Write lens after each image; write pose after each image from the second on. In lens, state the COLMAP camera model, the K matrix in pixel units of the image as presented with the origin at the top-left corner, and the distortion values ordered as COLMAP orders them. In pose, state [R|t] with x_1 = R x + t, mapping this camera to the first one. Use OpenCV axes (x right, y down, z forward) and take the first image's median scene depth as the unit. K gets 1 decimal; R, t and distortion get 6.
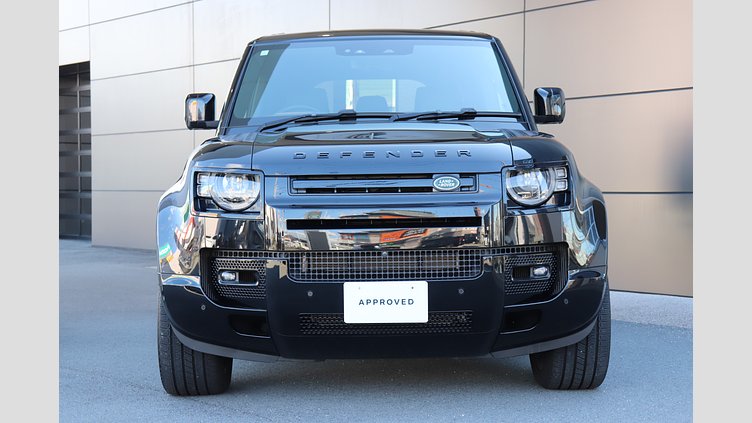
lens RADIAL K [[932.1, 0, 376.0], [0, 932.1, 211.5], [0, 0, 1]] dist [0.008572, 0.021786]
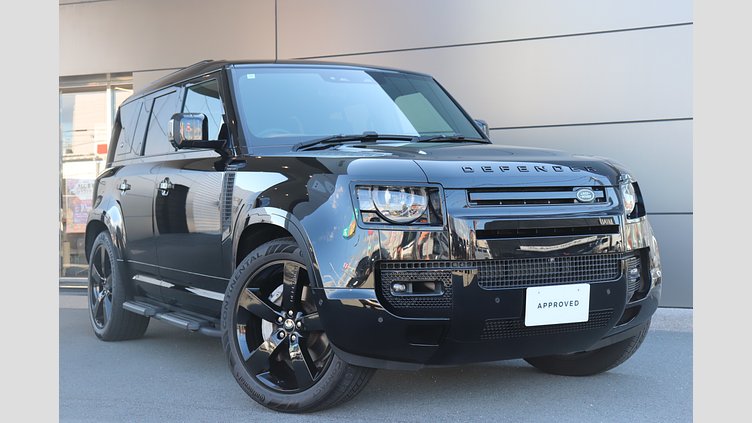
lens RADIAL K [[809.8, 0, 376.0], [0, 809.8, 211.5], [0, 0, 1]] dist [0.001418, -0.008110]
pose [[0.938404, -0.011465, 0.345350, -0.499118], [0.020842, 0.999508, -0.023450, 0.006768], [-0.344911, 0.029204, 0.938181, 0.182166]]
